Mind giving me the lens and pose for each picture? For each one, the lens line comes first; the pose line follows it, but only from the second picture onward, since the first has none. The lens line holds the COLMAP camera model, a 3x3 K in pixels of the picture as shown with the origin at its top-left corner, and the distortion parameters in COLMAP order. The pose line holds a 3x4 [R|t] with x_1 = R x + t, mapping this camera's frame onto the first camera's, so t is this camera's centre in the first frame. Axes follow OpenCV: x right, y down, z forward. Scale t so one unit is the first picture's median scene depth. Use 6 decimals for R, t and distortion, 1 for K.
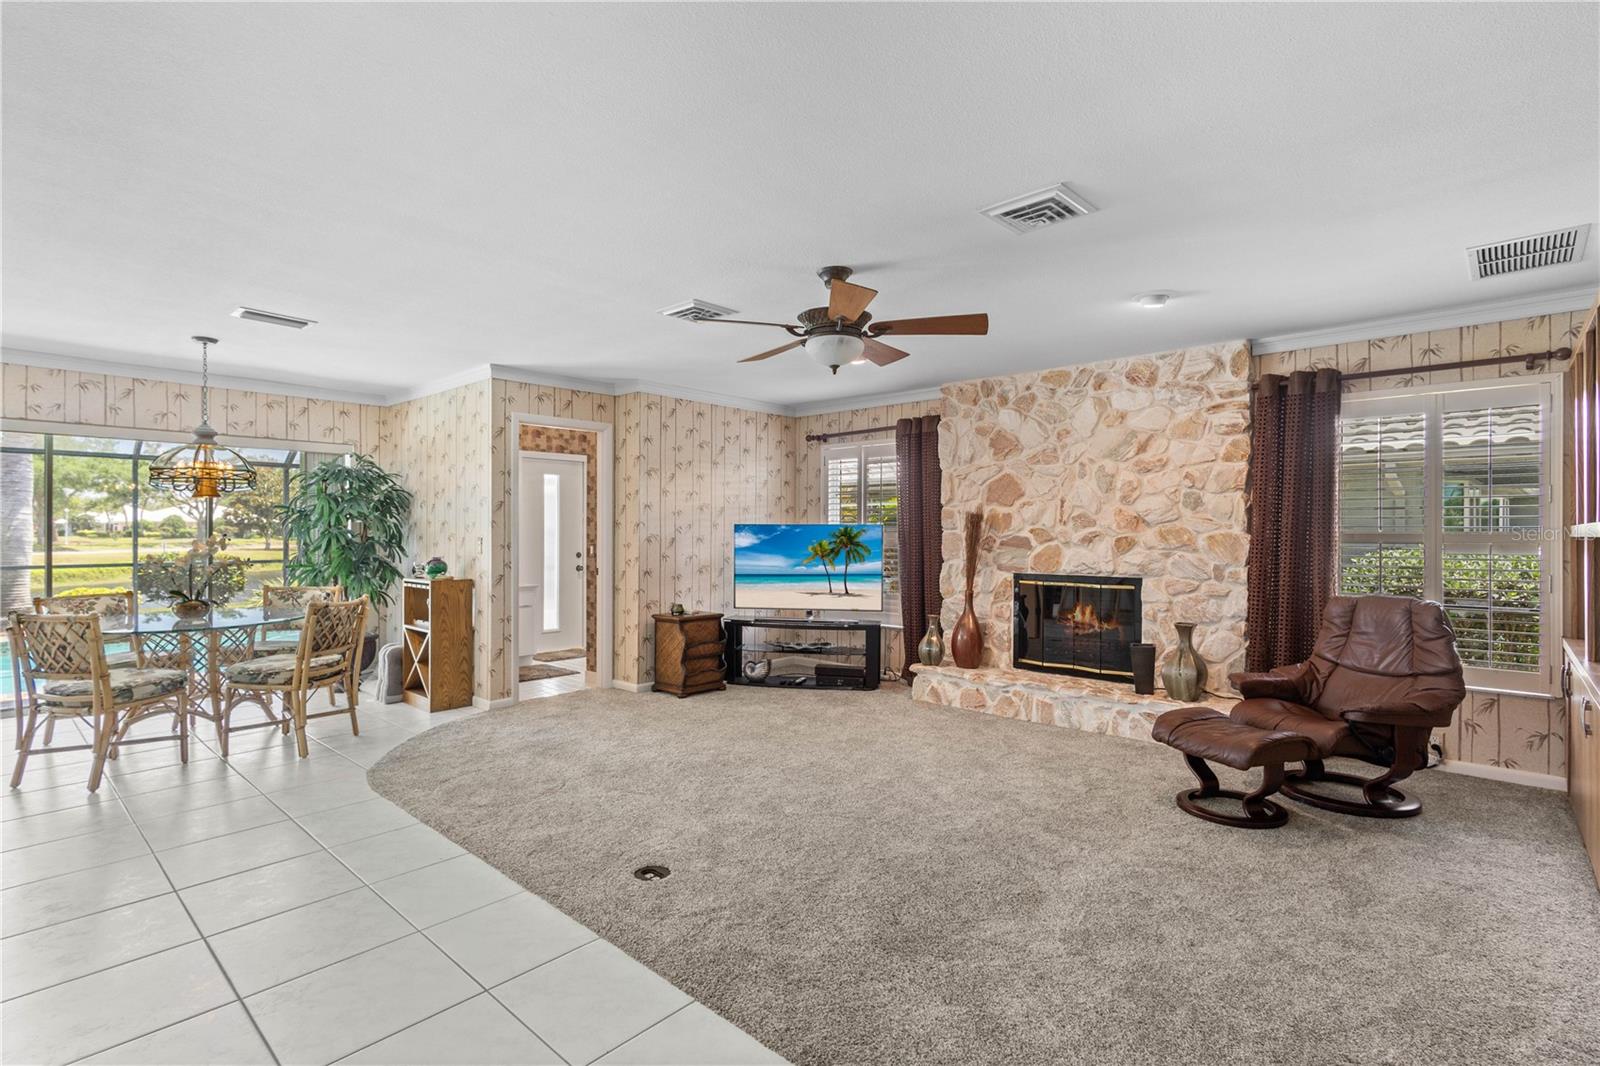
lens RADIAL K [[752.2, 0, 801.5], [0, 752.2, 531.5], [0, 0, 1]] dist [0.012076, -0.000928]
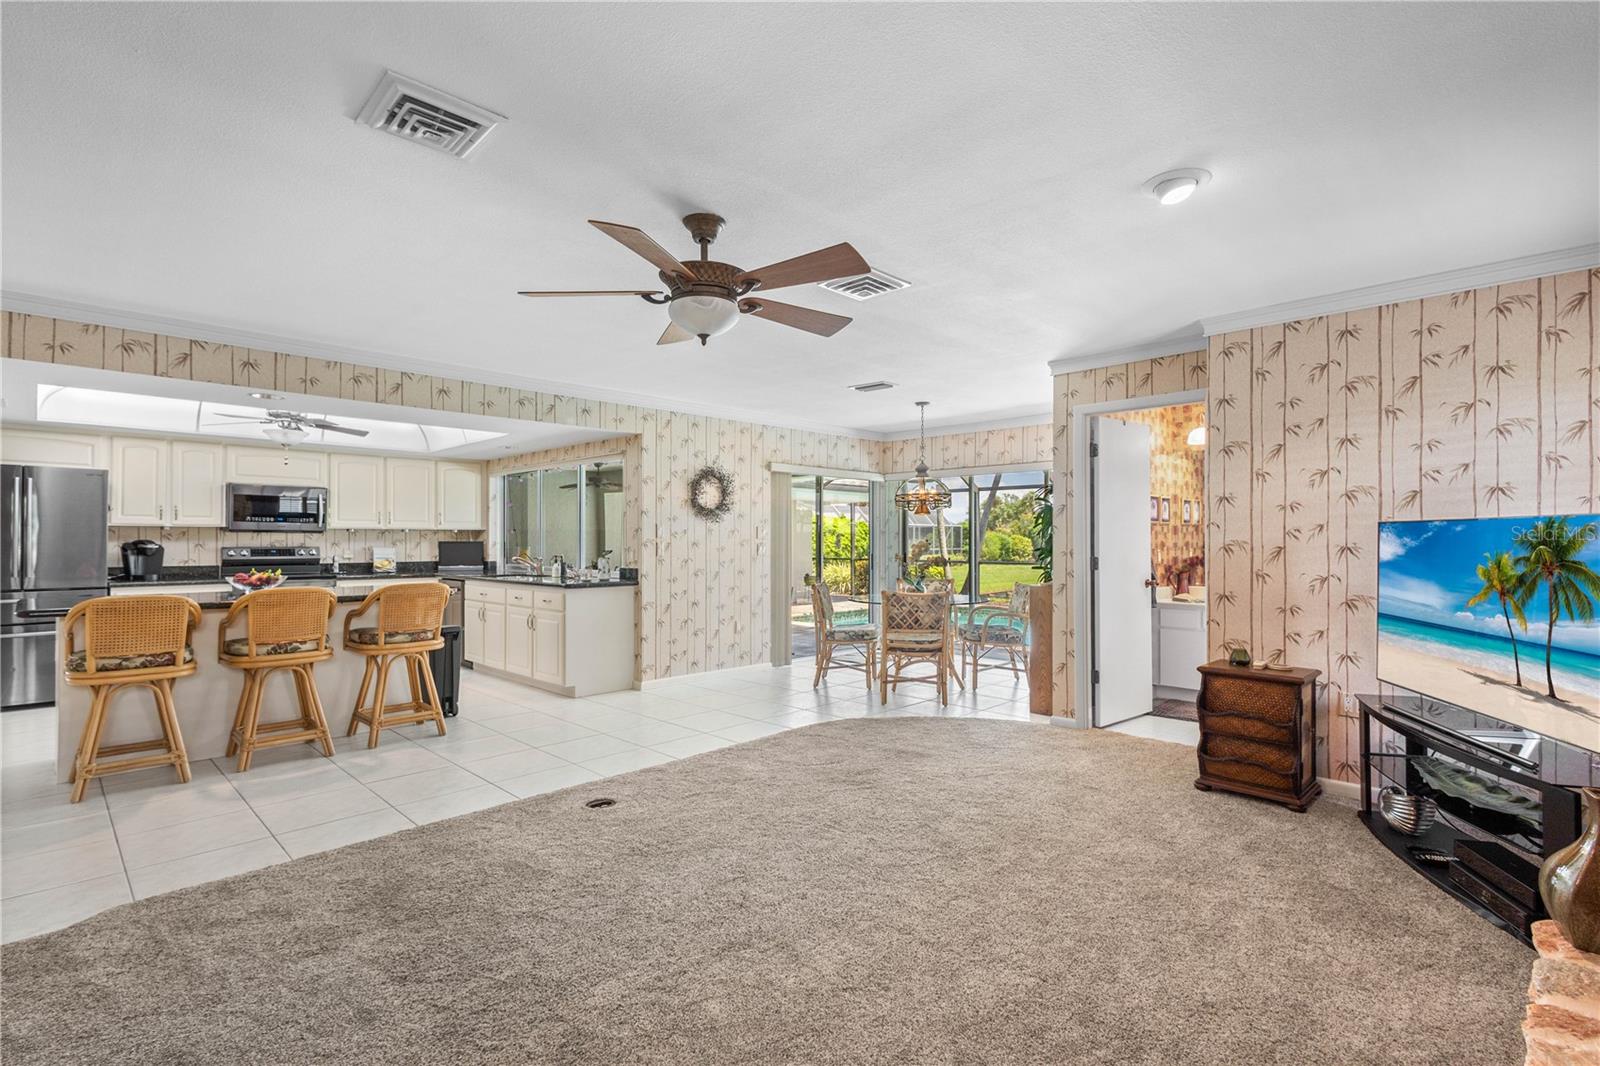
lens RADIAL K [[752.2, 0, 799.7], [0, 752.2, 536.0], [0, 0, 1]] dist [0.012076, -0.000928]
pose [[-0.049691, -0.006882, -0.998741, 0.535112], [-0.001643, 0.999975, -0.006809, 0.004837], [0.998763, 0.001302, -0.049701, 0.707068]]
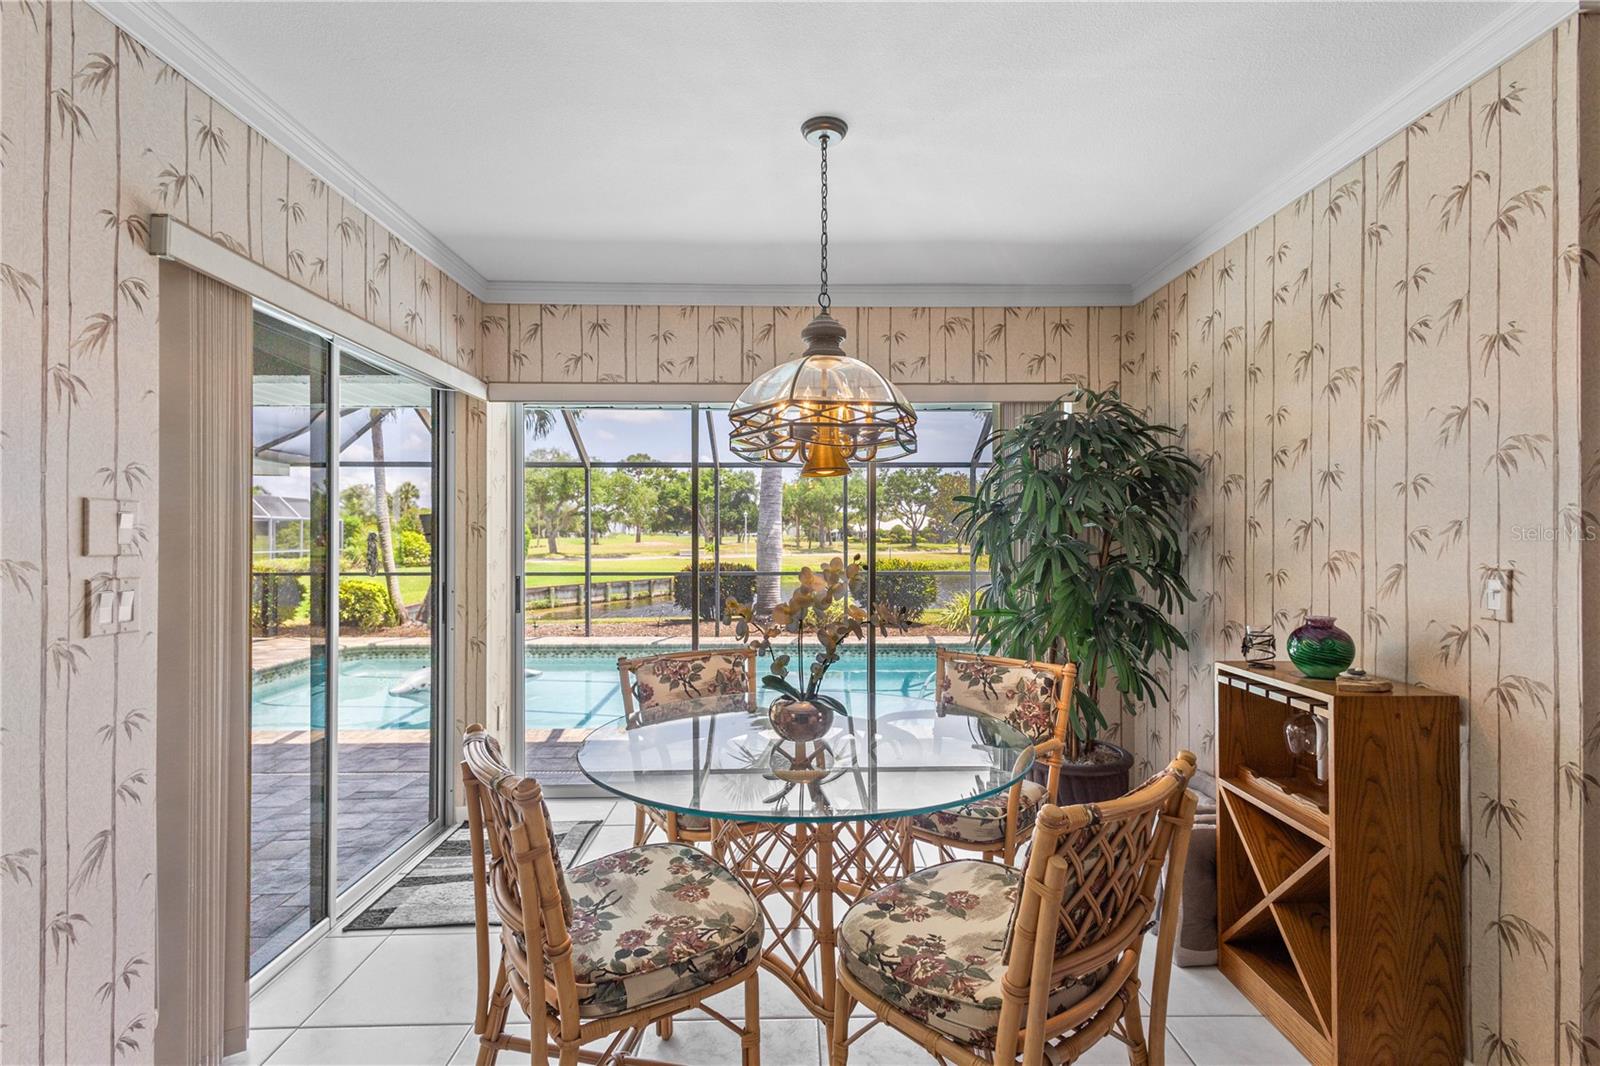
lens RADIAL K [[752.2, 0, 799.8], [0, 752.2, 533.9], [0, 0, 1]] dist [0.012076, -0.000928]
pose [[0.679280, -0.005087, -0.733862, -0.389247], [0.001492, 0.999983, -0.005551, -0.005198], [0.733878, 0.002676, 0.679276, 0.571473]]
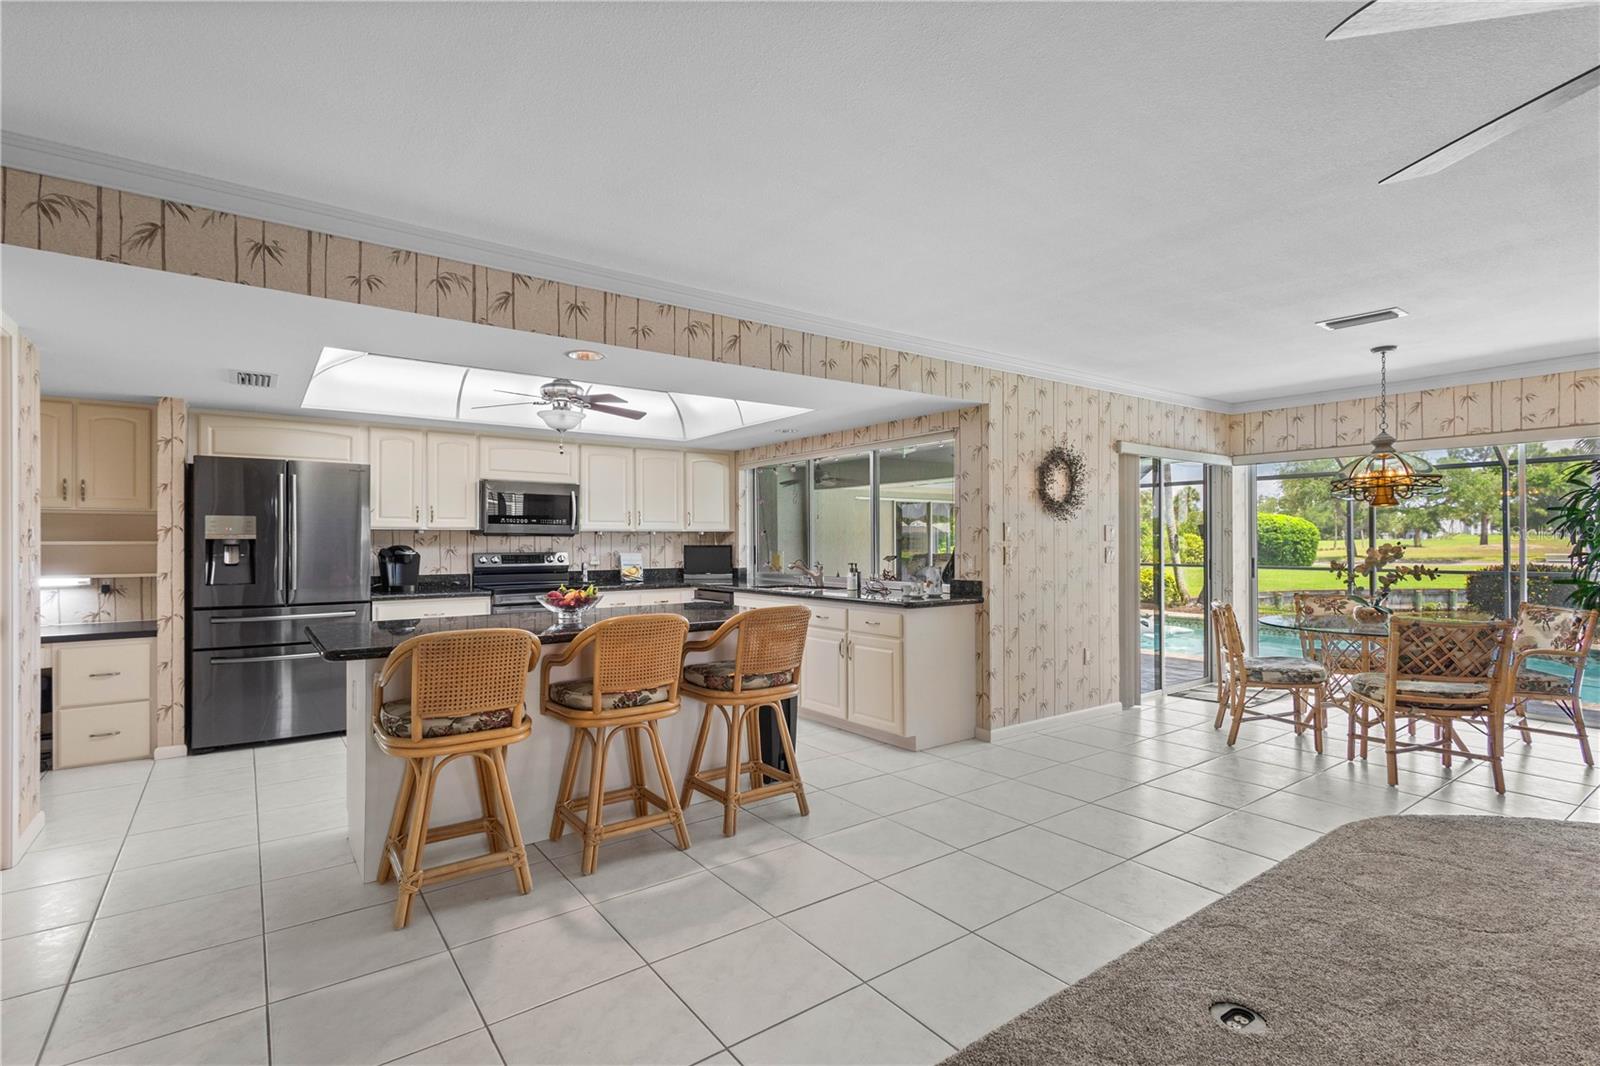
lens RADIAL K [[752.2, 0, 798.5], [0, 752.2, 539.1], [0, 0, 1]] dist [0.012076, -0.000928]
pose [[-0.207582, -0.002423, -0.978215, 0.301986], [0.002469, 0.999992, -0.003001, 0.000487], [0.978214, -0.003038, -0.207575, 0.376492]]
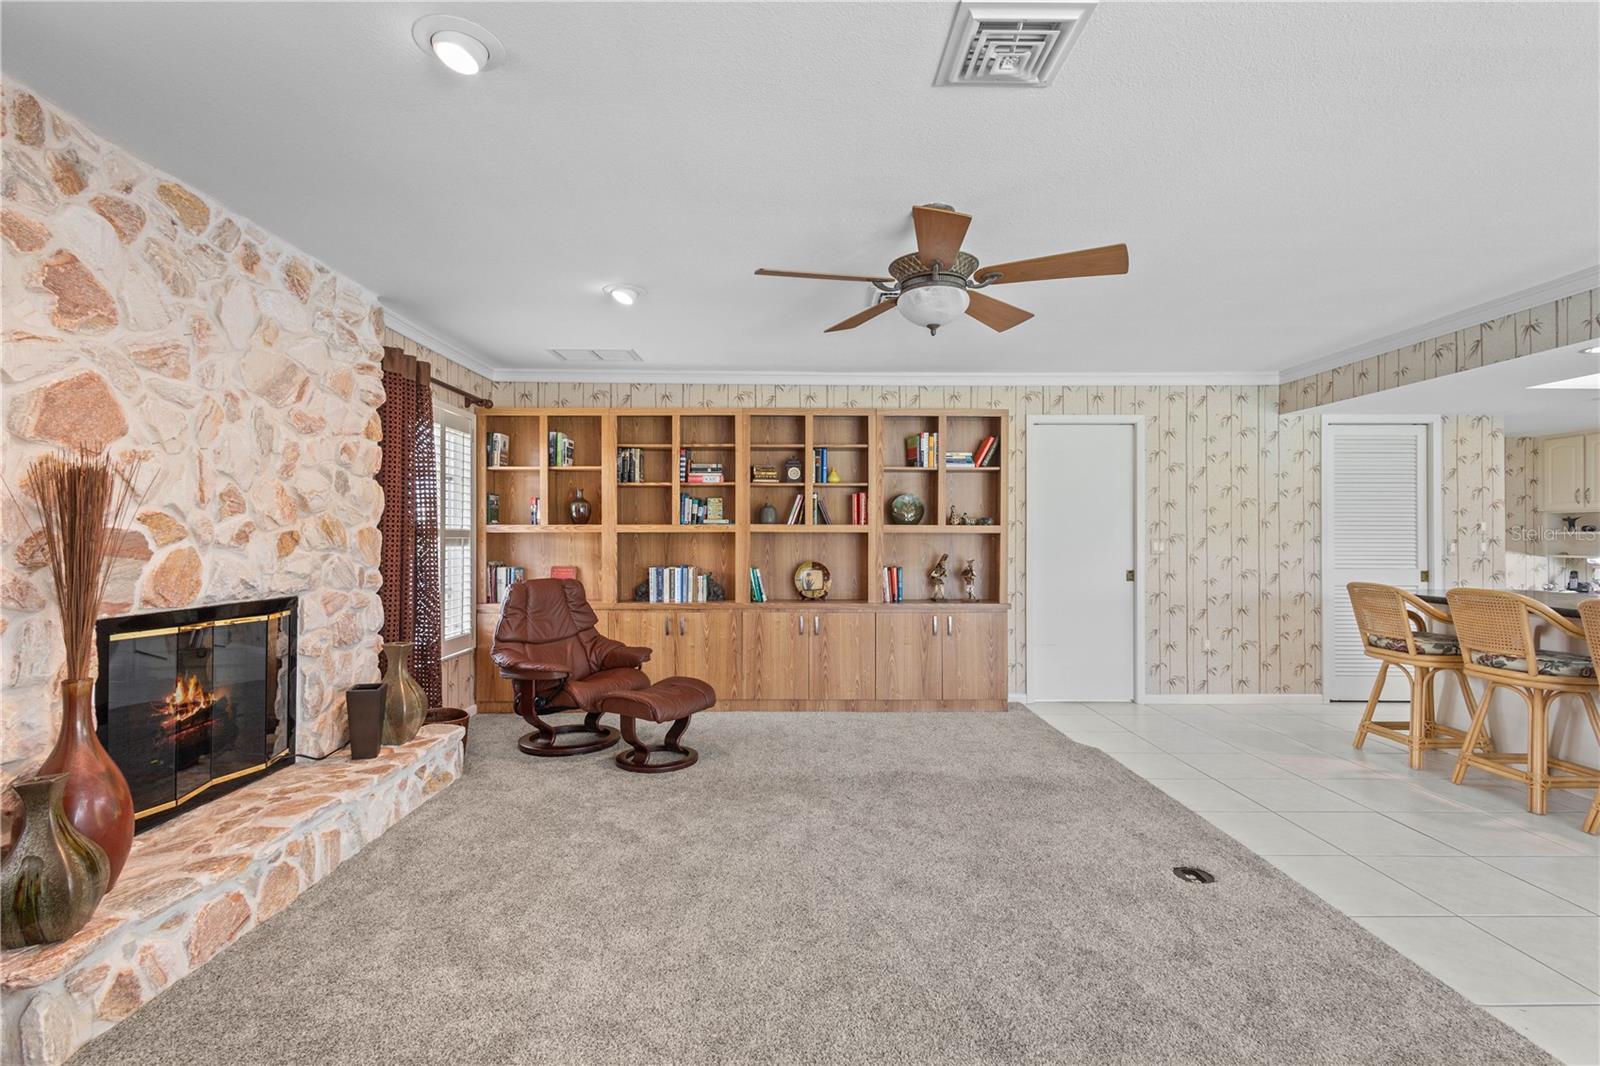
lens RADIAL K [[752.2, 0, 798.1], [0, 752.2, 533.5], [0, 0, 1]] dist [0.012076, -0.000928]
pose [[-0.675768, 0.002394, 0.737110, -0.288126], [-0.002594, 0.999981, -0.005626, 0.010317], [-0.737110, -0.005714, -0.675749, 1.031104]]
